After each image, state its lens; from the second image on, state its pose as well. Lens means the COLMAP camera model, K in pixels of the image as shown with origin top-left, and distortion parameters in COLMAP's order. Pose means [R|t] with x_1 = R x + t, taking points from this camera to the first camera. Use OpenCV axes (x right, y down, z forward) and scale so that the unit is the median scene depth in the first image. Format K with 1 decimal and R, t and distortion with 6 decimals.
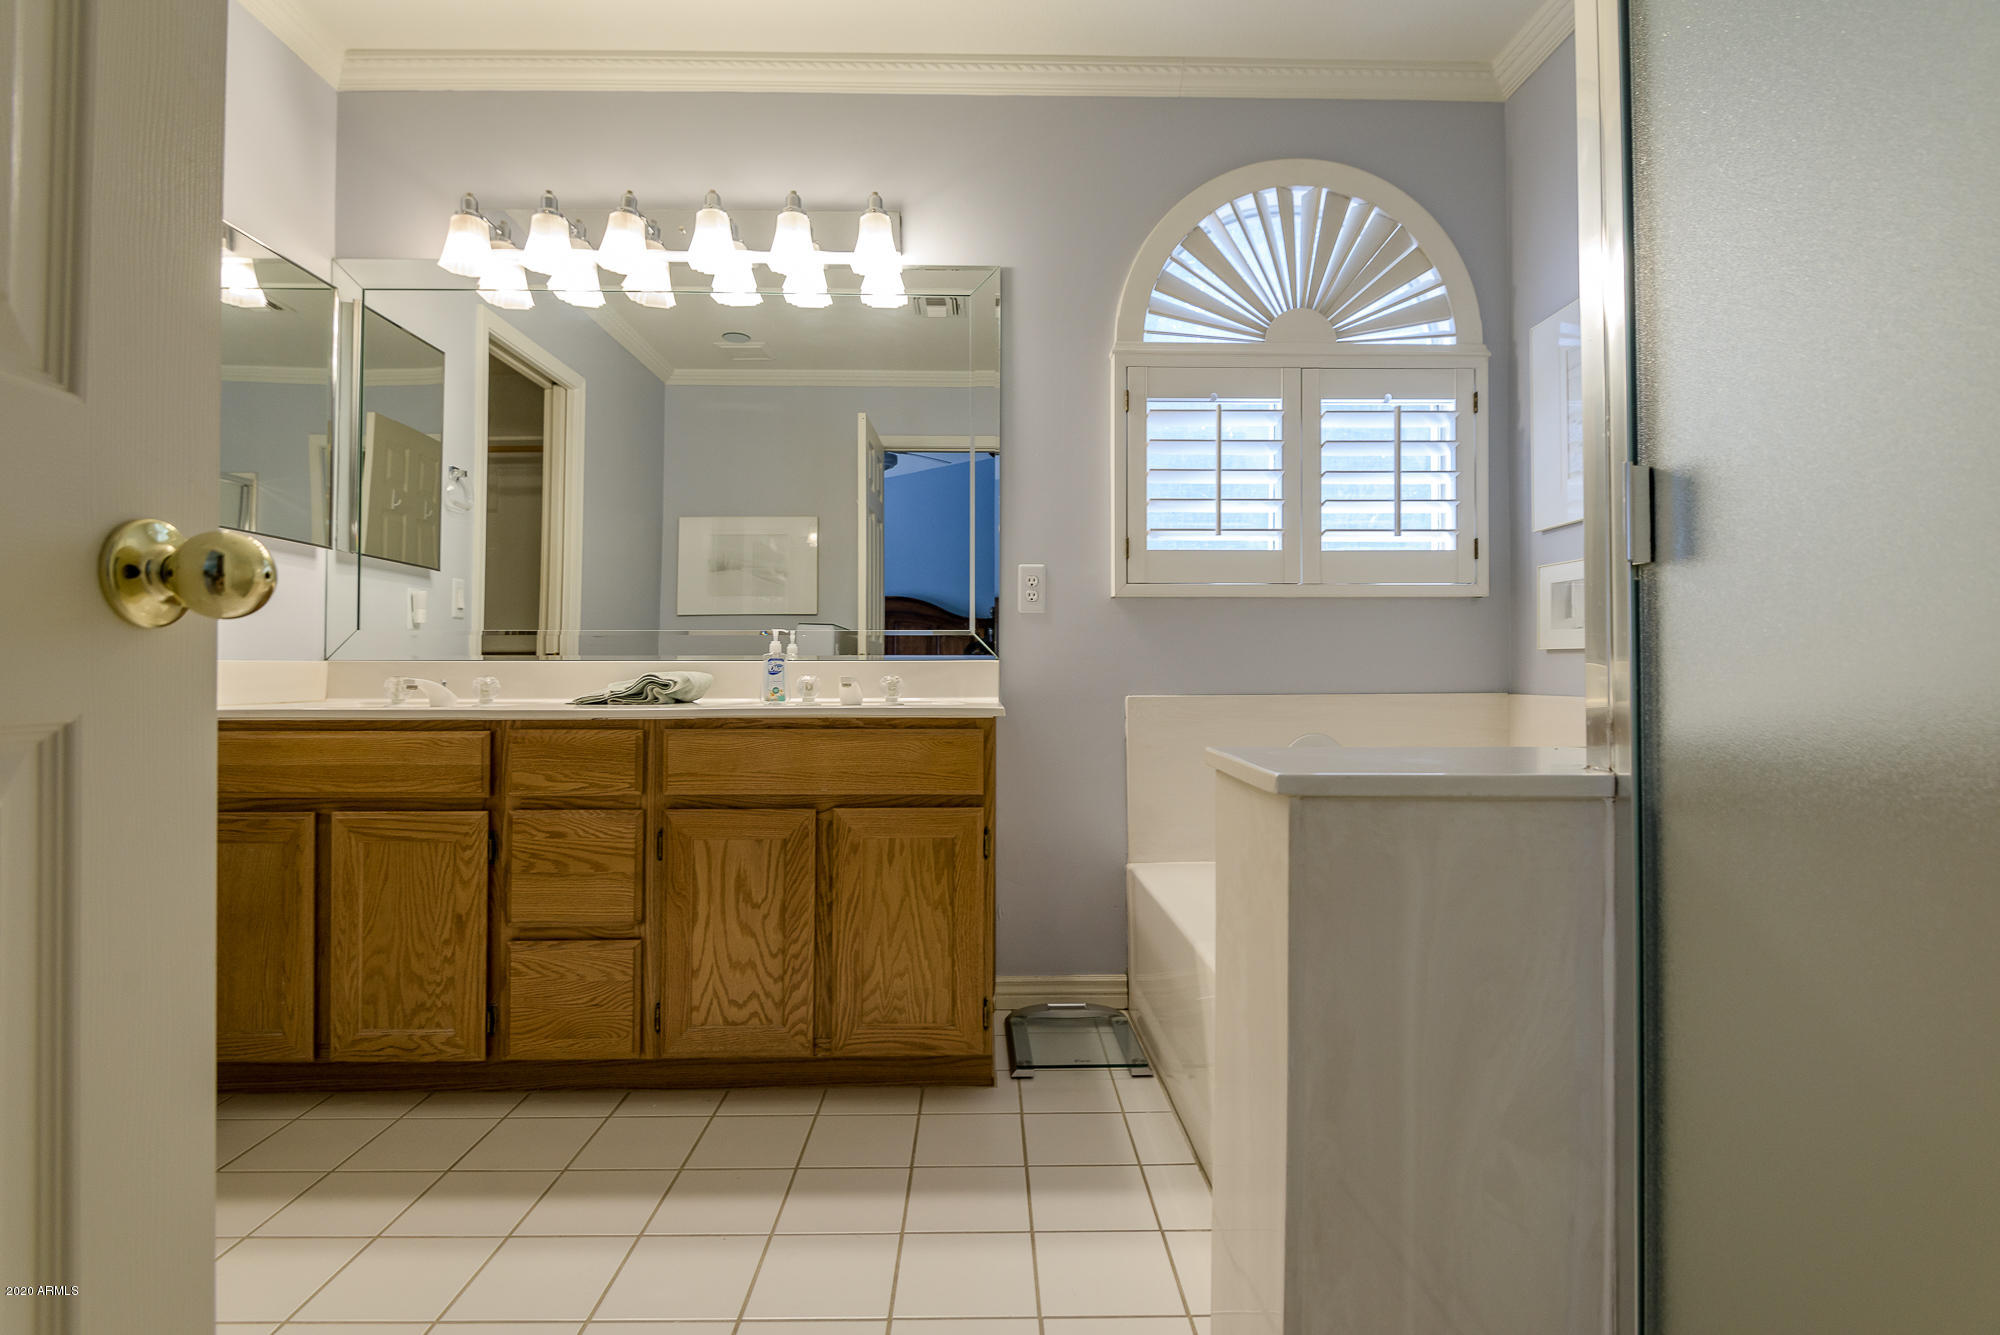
lens RADIAL K [[925.0, 0, 1000.0], [0, 925.0, 667.5], [0, 0, 1]] dist [-0.000167, -0.000164]
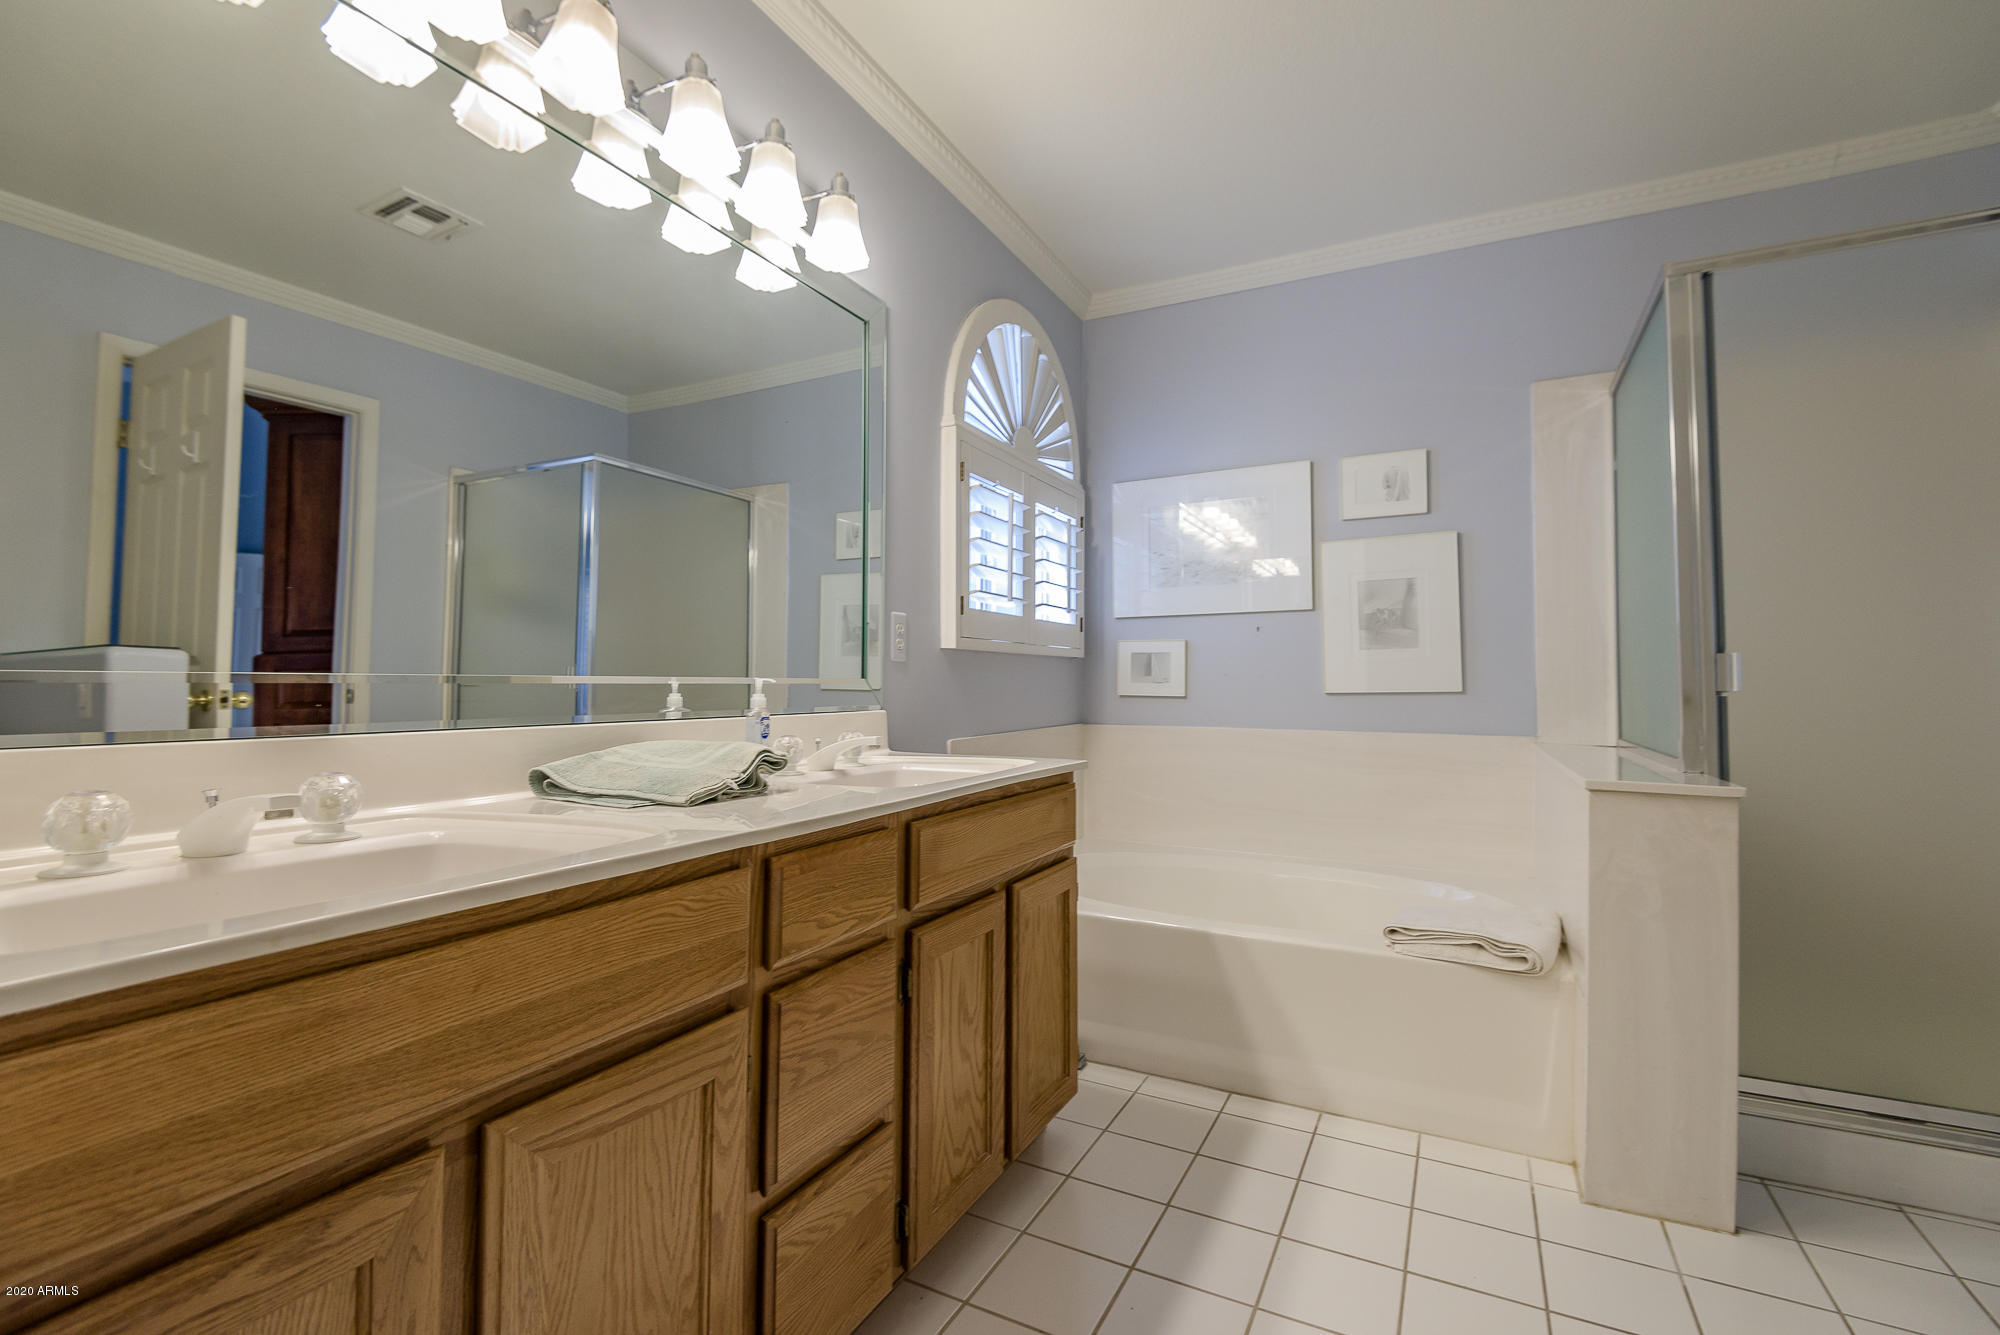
lens RADIAL K [[868.4, 0, 1007.3], [0, 868.4, 656.9], [0, 0, 1]] dist [0.045062, -0.026164]
pose [[0.487704, 0.030682, 0.872470, -0.767240], [-0.007083, 0.999488, -0.031189, -0.038461], [-0.872981, 0.009031, 0.487671, 0.470914]]
